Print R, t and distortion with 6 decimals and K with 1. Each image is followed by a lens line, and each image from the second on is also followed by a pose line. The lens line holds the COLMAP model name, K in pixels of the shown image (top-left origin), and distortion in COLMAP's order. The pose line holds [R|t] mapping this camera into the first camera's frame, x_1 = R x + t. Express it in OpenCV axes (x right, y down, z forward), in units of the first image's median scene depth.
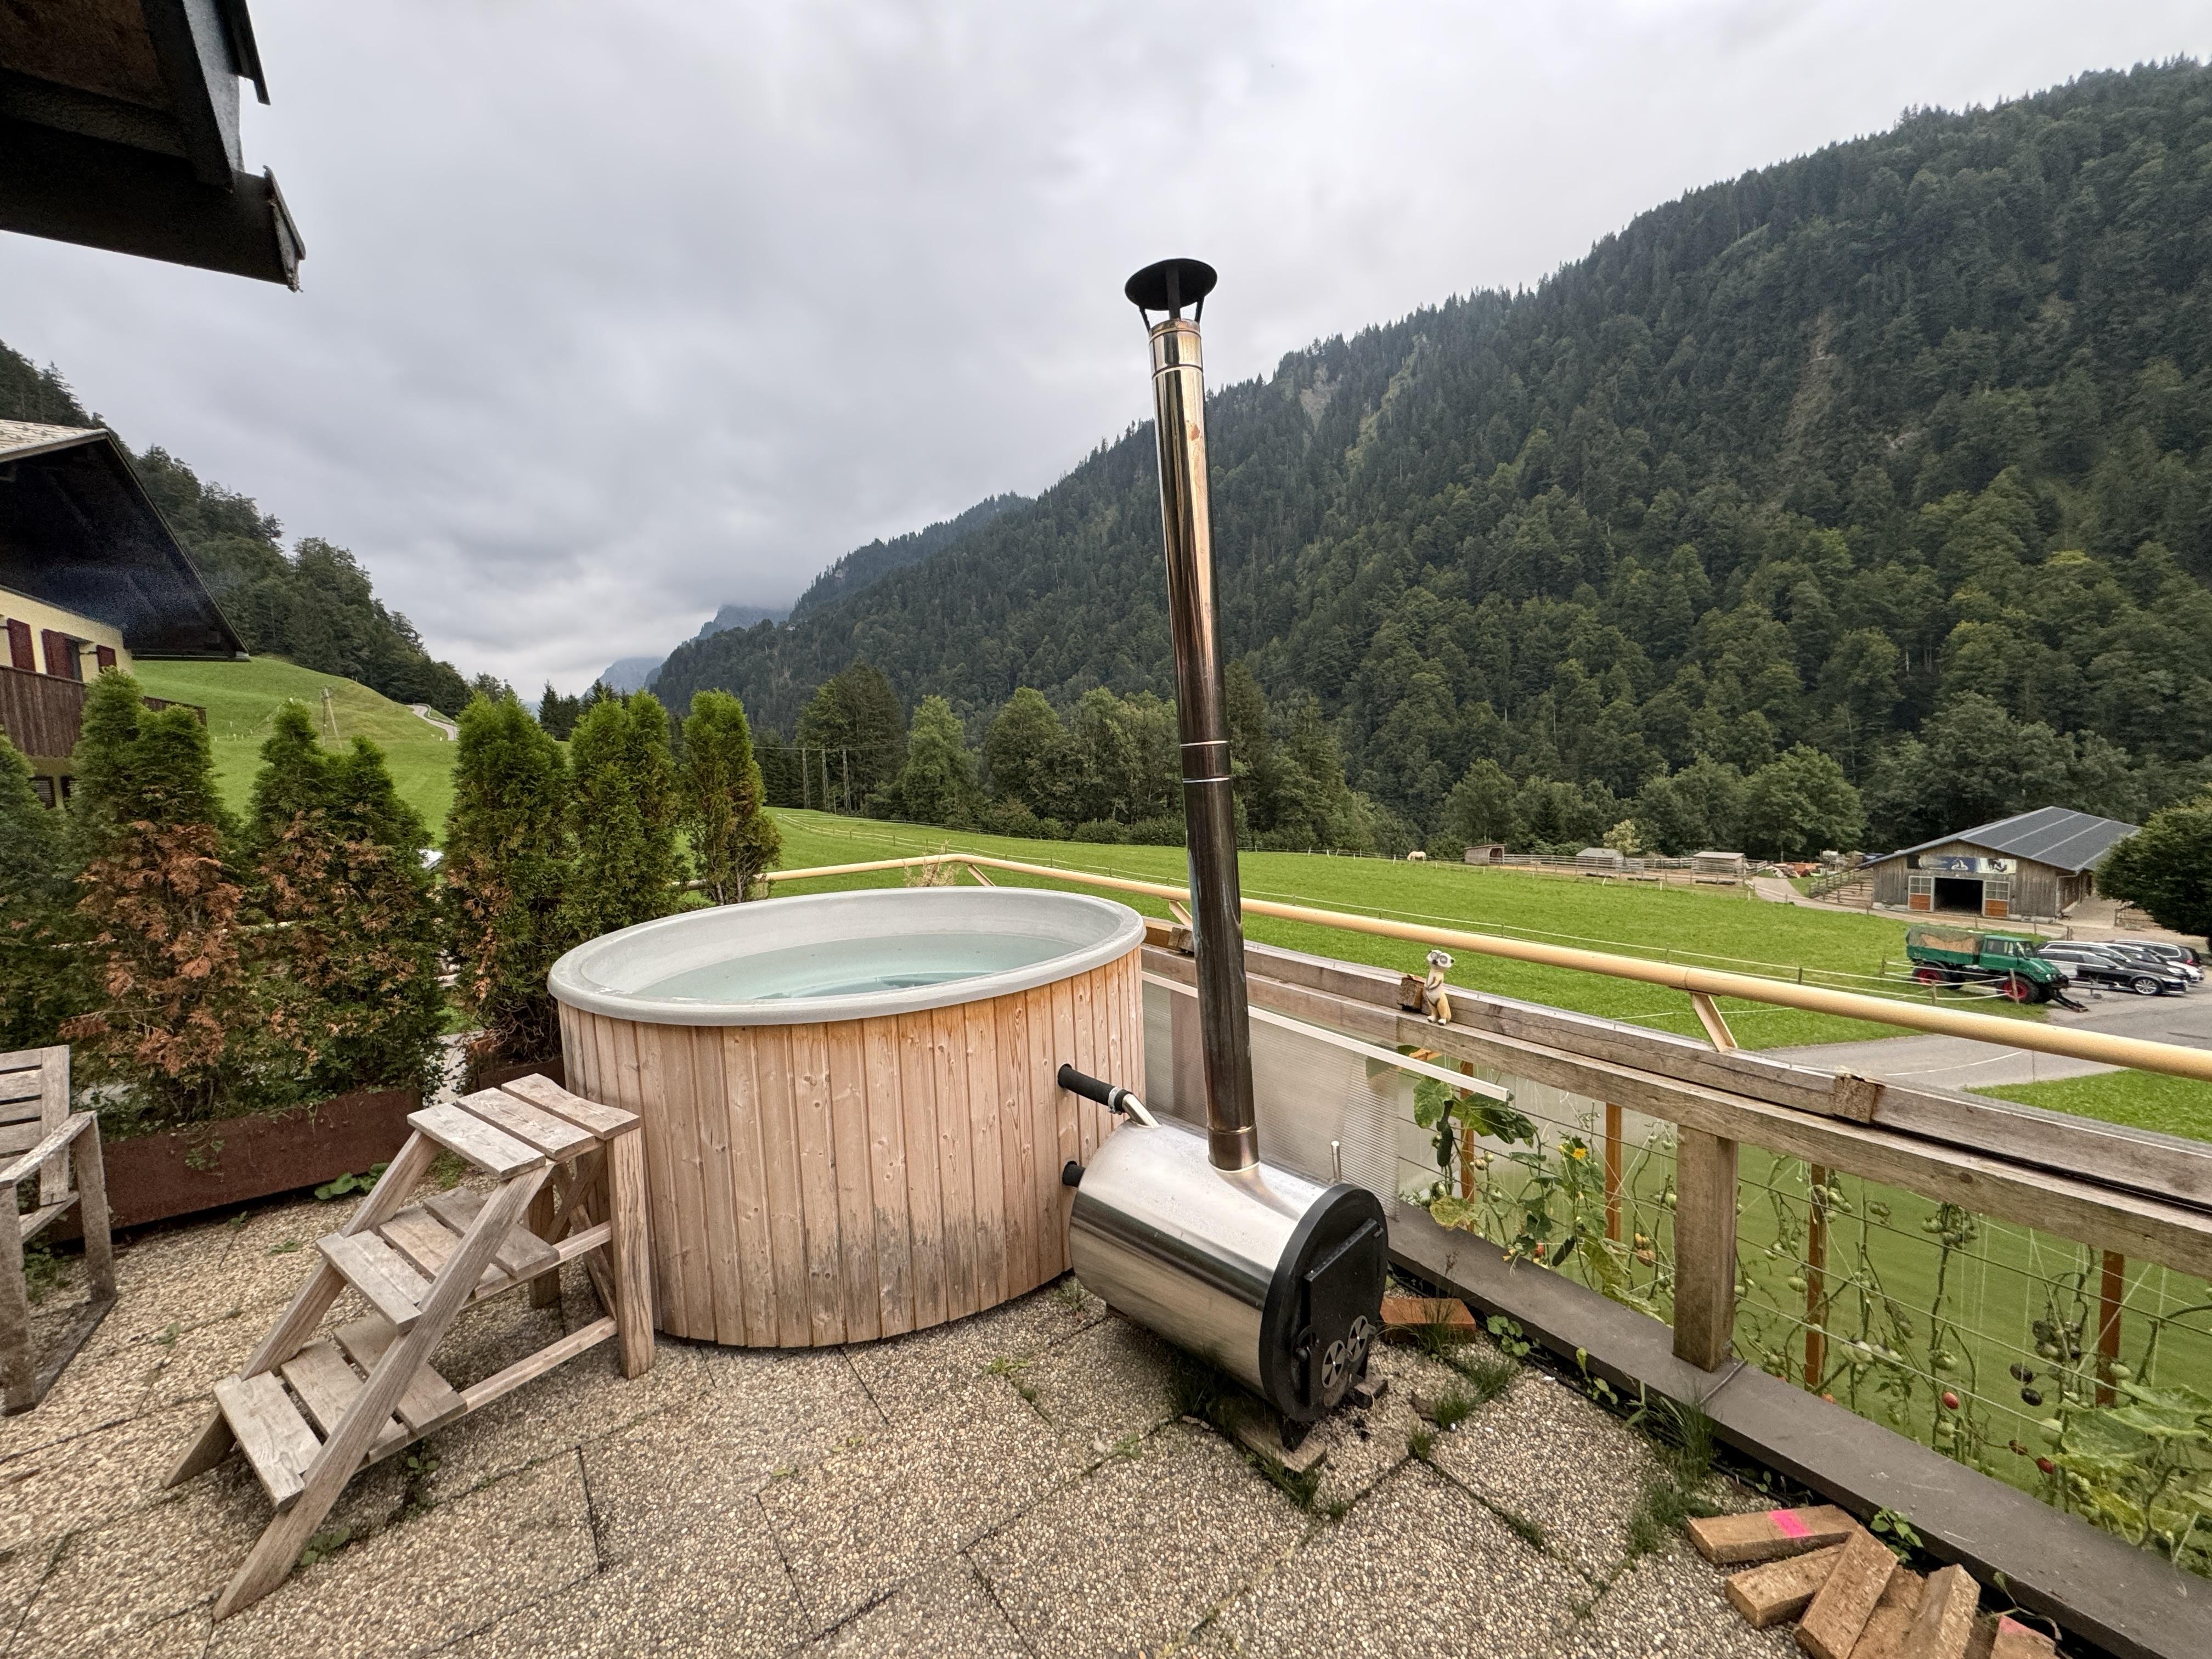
lens RADIAL K [[879.9, 0, 1102.9], [0, 879.9, 829.6], [0, 0, 1]] dist [-0.002454, -0.000050]
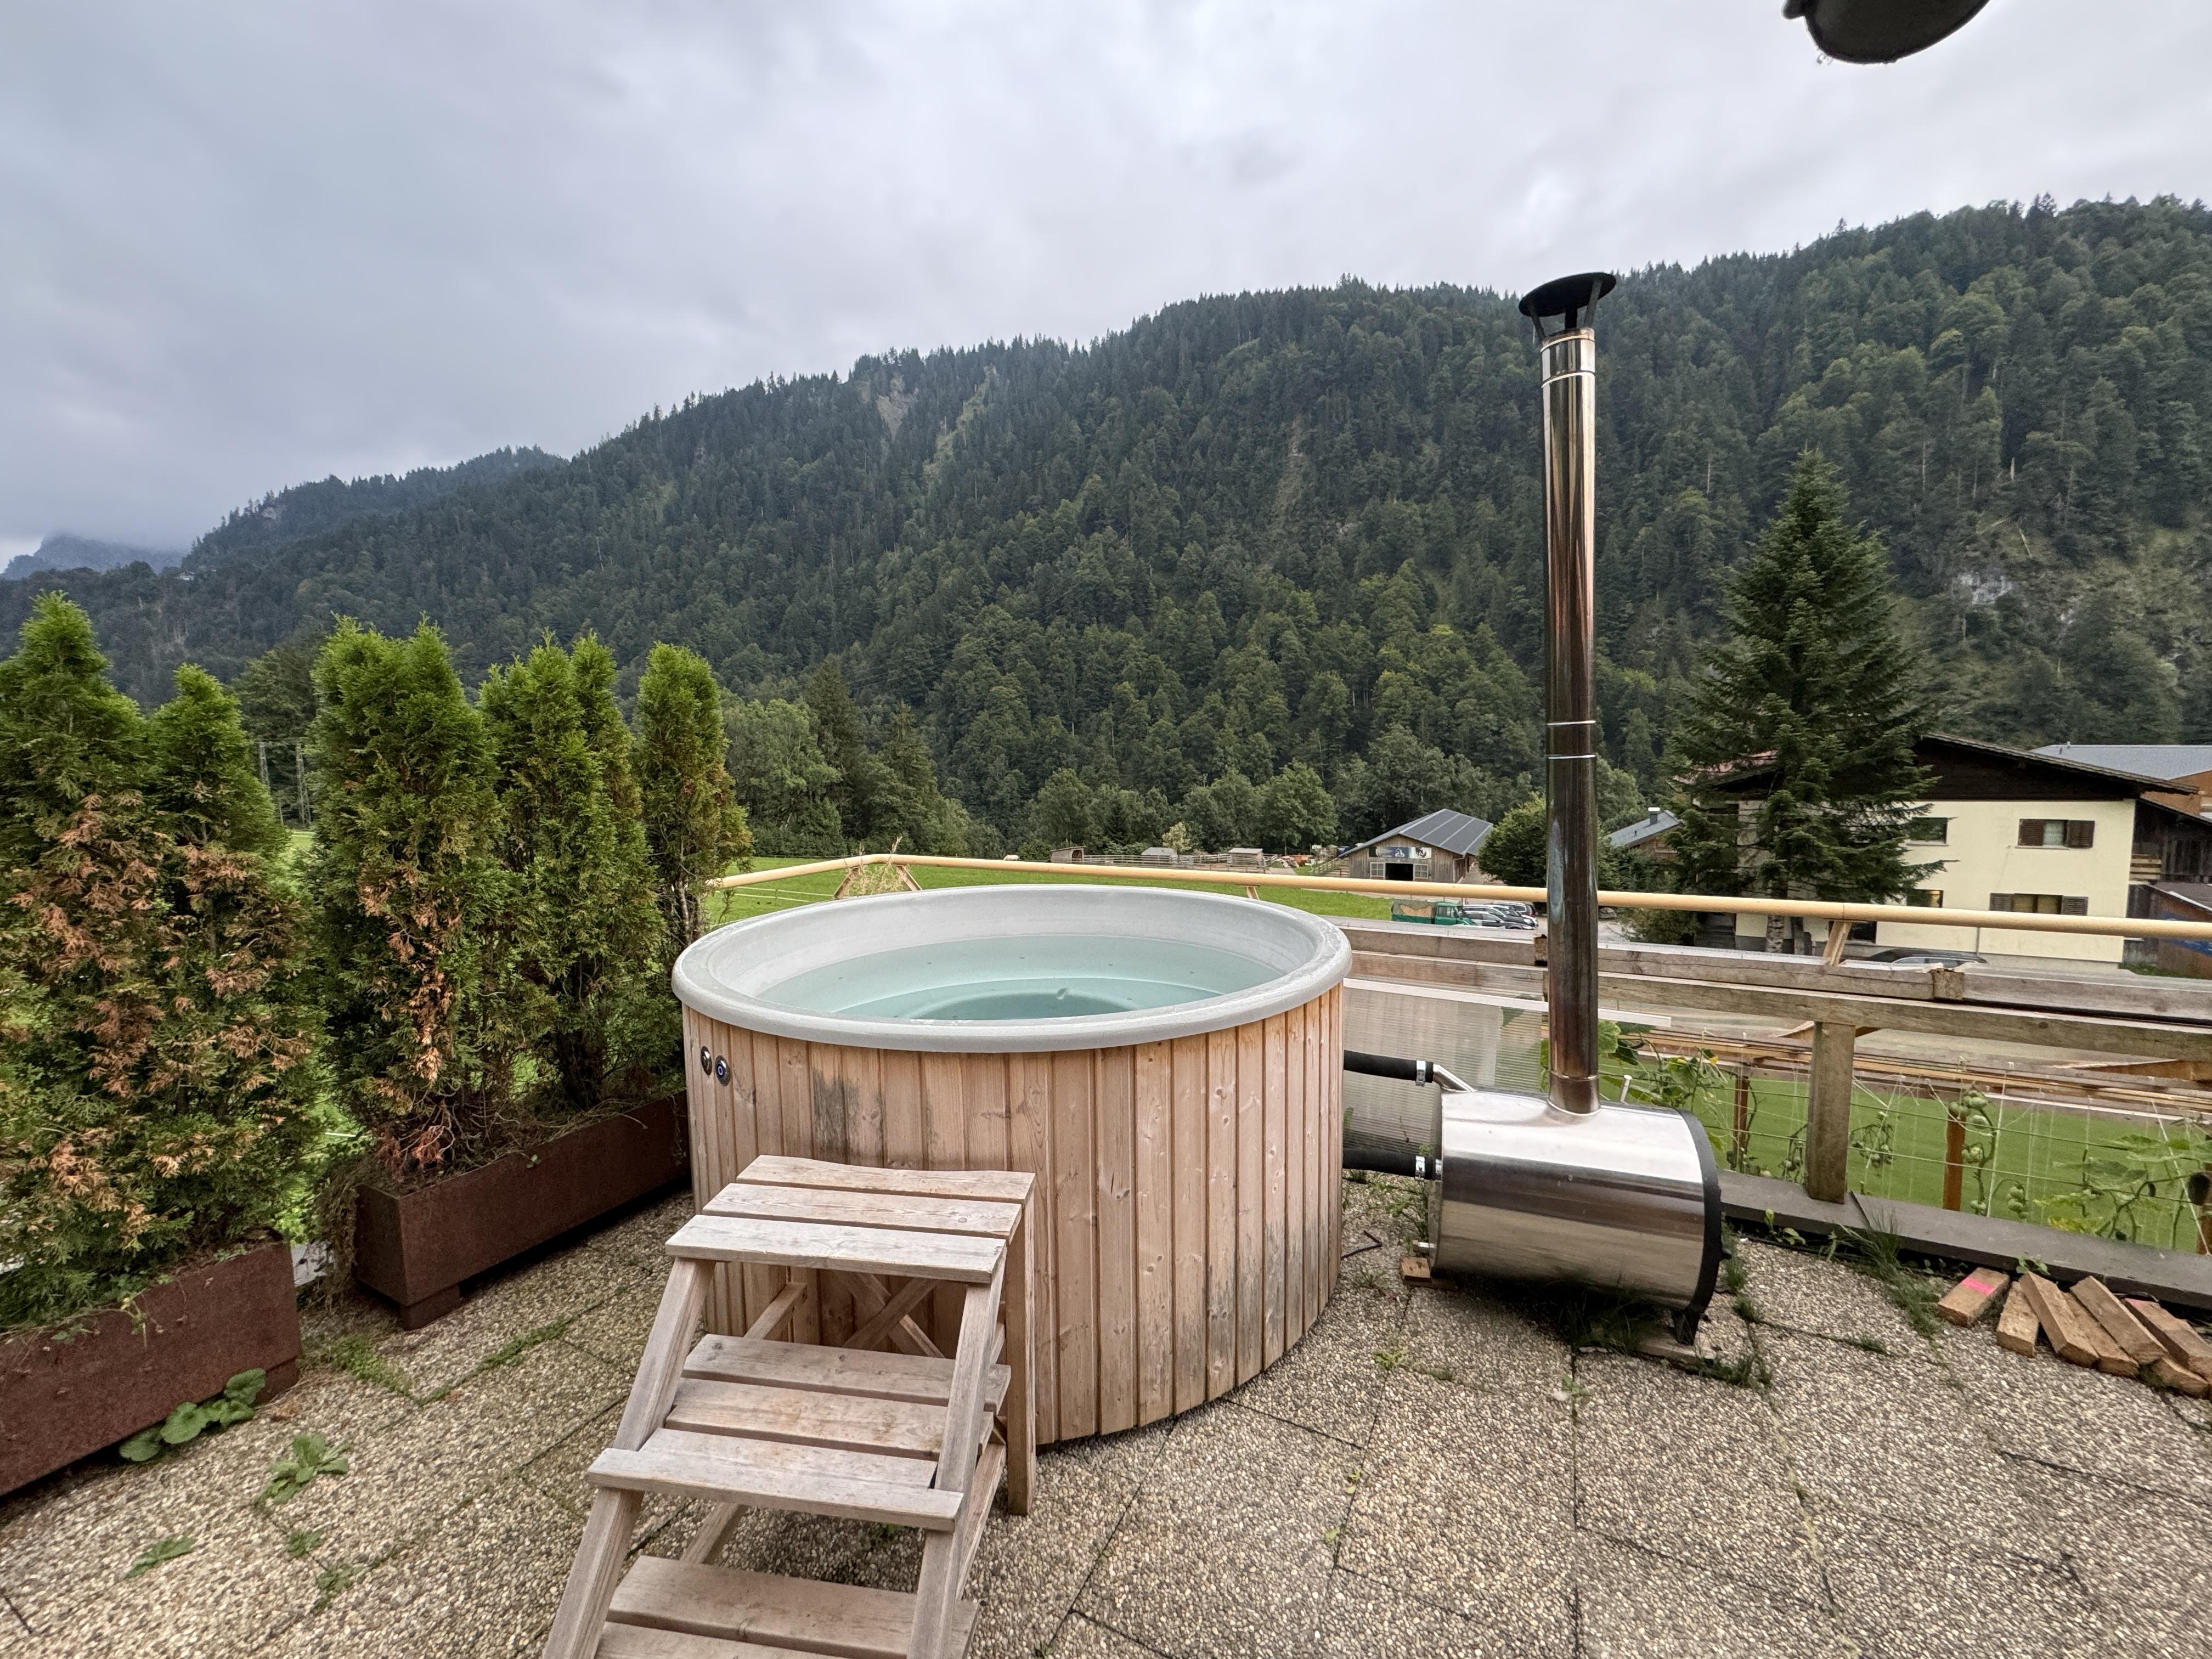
lens RADIAL K [[879.8, 0, 1102.8], [0, 879.8, 831.1], [0, 0, 1]] dist [-0.003009, 0.000223]
pose [[0.893725, -0.016928, 0.448296, -0.005927], [0.019819, 0.999802, -0.001759, 0.000171], [-0.448177, 0.010457, 0.893884, 0.001943]]
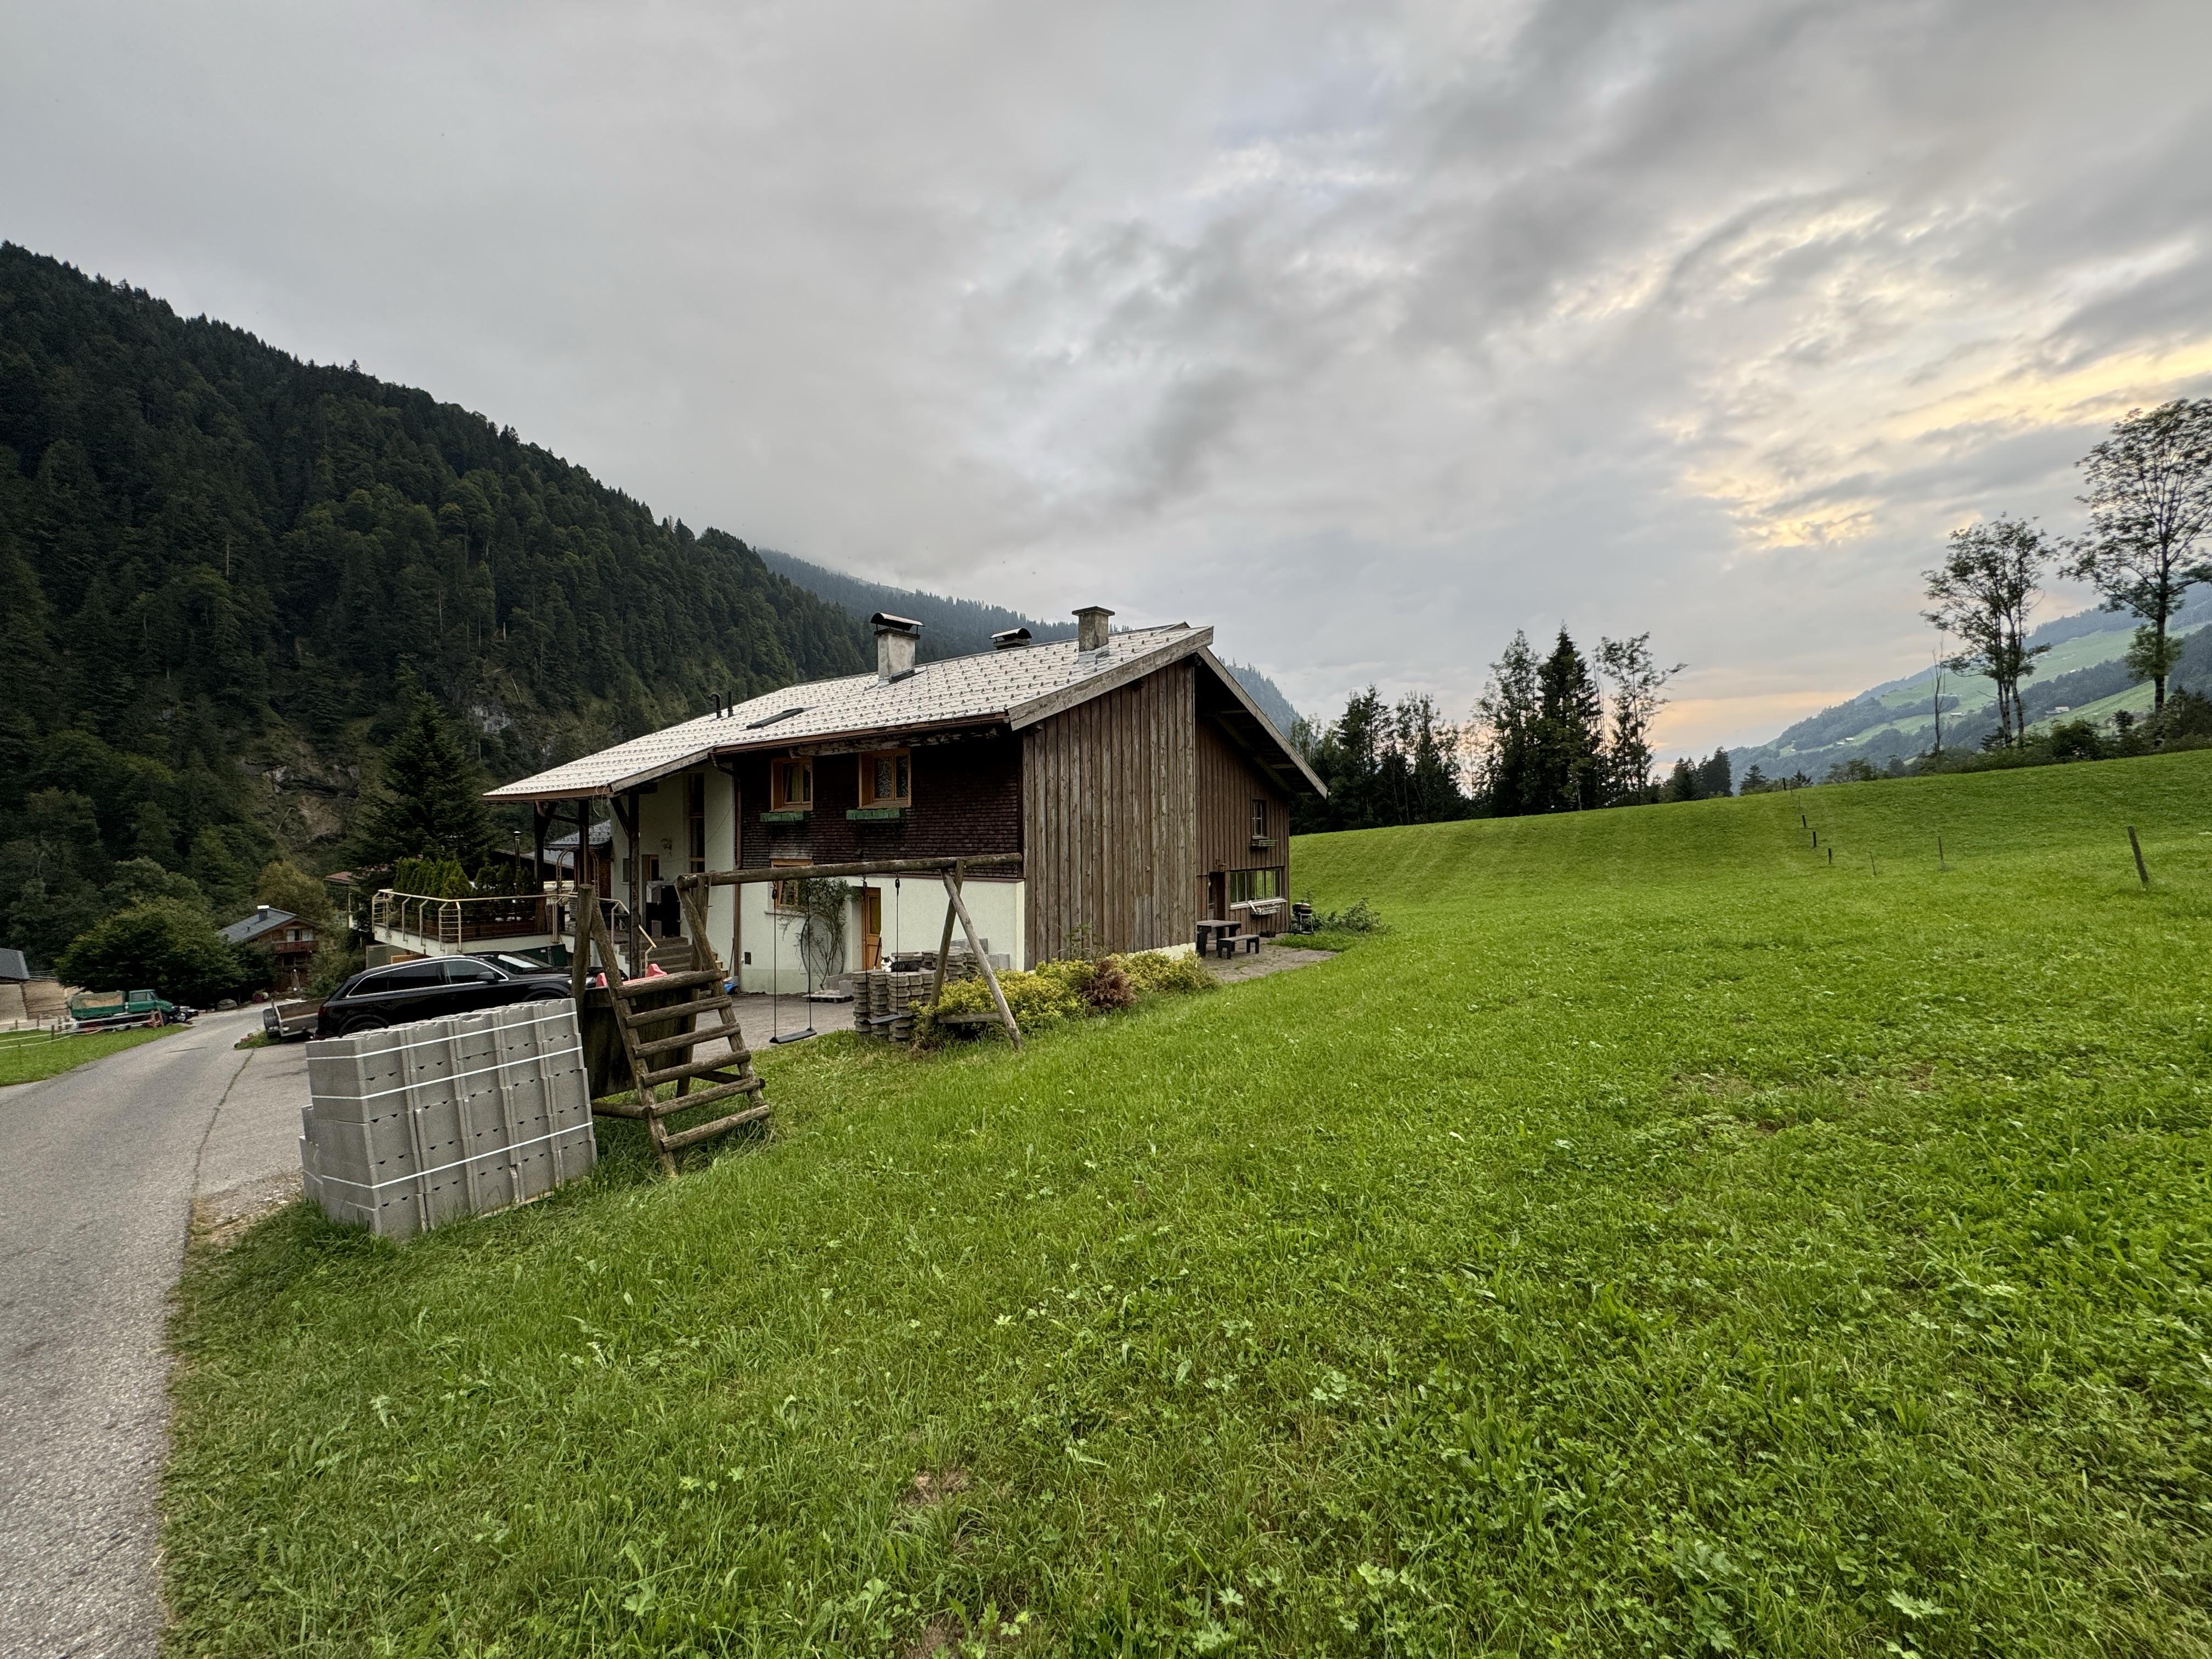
lens RADIAL K [[879.8, 0, 1102.8], [0, 879.8, 831.1], [0, 0, 1]] dist [-0.003009, 0.000223]
pose [[-0.279323, 0.042013, 0.959278, -0.102507], [0.096724, 0.995192, -0.015422, 0.002845], [-0.955313, 0.088478, -0.282043, -0.025441]]
